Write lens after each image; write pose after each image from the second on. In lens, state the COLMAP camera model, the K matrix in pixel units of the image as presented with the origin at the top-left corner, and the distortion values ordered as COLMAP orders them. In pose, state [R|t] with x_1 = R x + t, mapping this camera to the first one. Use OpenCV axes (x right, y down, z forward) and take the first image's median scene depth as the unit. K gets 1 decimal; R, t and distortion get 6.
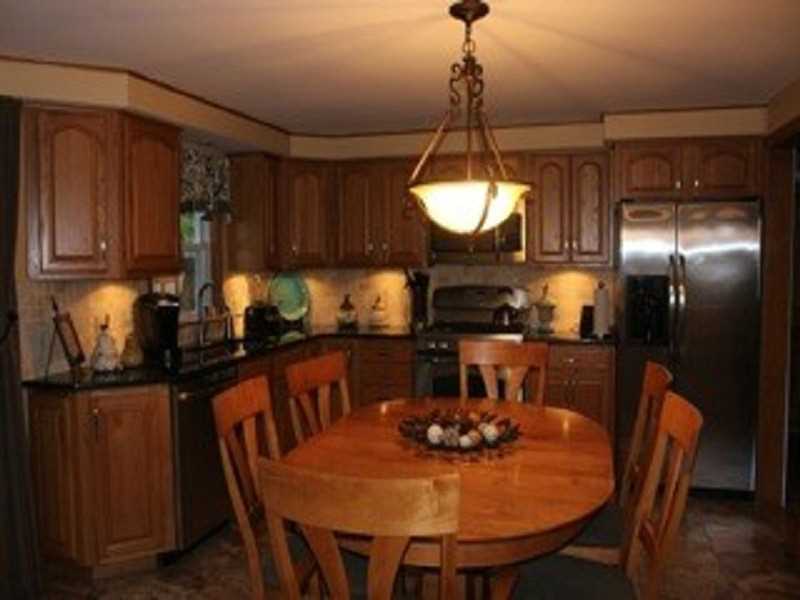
lens RADIAL K [[679.2, 0, 398.9], [0, 679.2, 290.5], [0, 0, 1]] dist [-0.138052, 0.046517]
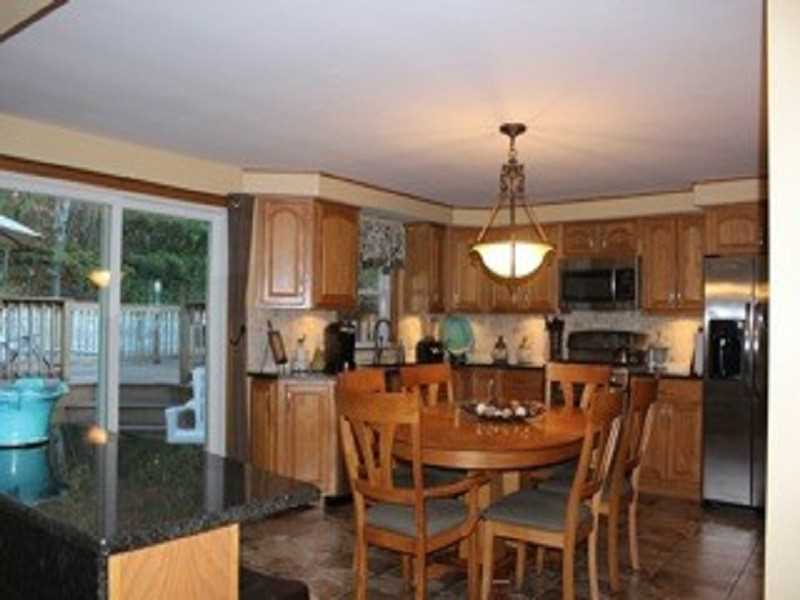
lens RADIAL K [[679.2, 0, 385.2], [0, 679.2, 306.5], [0, 0, 1]] dist [-0.138052, 0.046517]
pose [[0.930308, 0.015425, -0.366454, 0.235044], [-0.041493, 0.997127, -0.063368, 0.052806], [0.364424, 0.074157, 0.928276, -0.290143]]
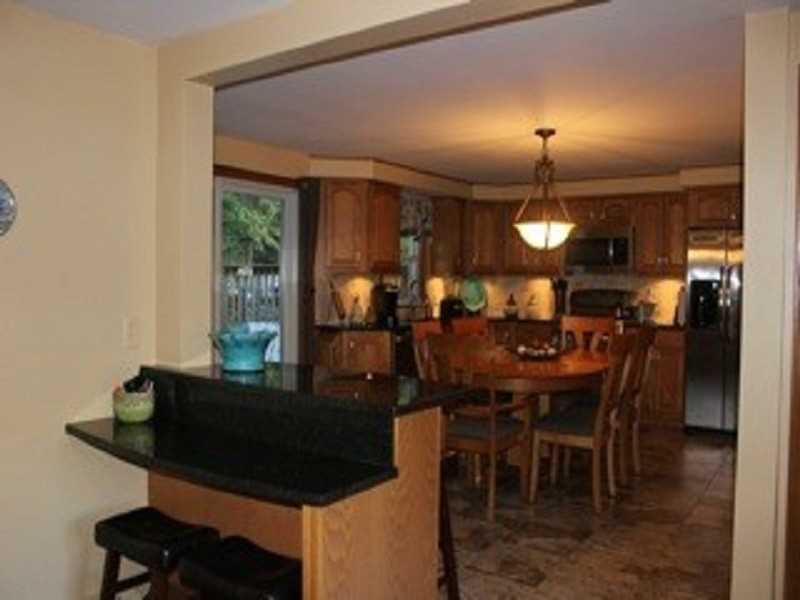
lens RADIAL K [[679.2, 0, 392.2], [0, 679.2, 296.1], [0, 0, 1]] dist [-0.138052, 0.046517]
pose [[0.947485, 0.025000, -0.318821, 0.185304], [-0.033254, 0.999237, -0.020473, 0.063628], [0.318066, 0.030000, 0.947594, -0.569530]]
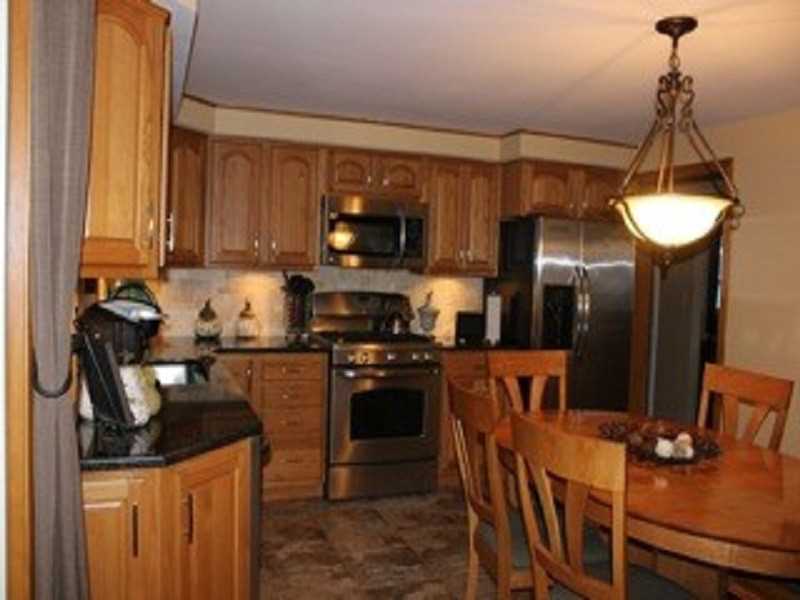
lens RADIAL K [[679.2, 0, 402.9], [0, 679.2, 297.2], [0, 0, 1]] dist [-0.138052, 0.046517]
pose [[0.819907, 0.004439, 0.572480, -0.468455], [-0.009777, 0.999933, 0.006249, -0.006493], [-0.572414, -0.010721, 0.819895, 0.247490]]
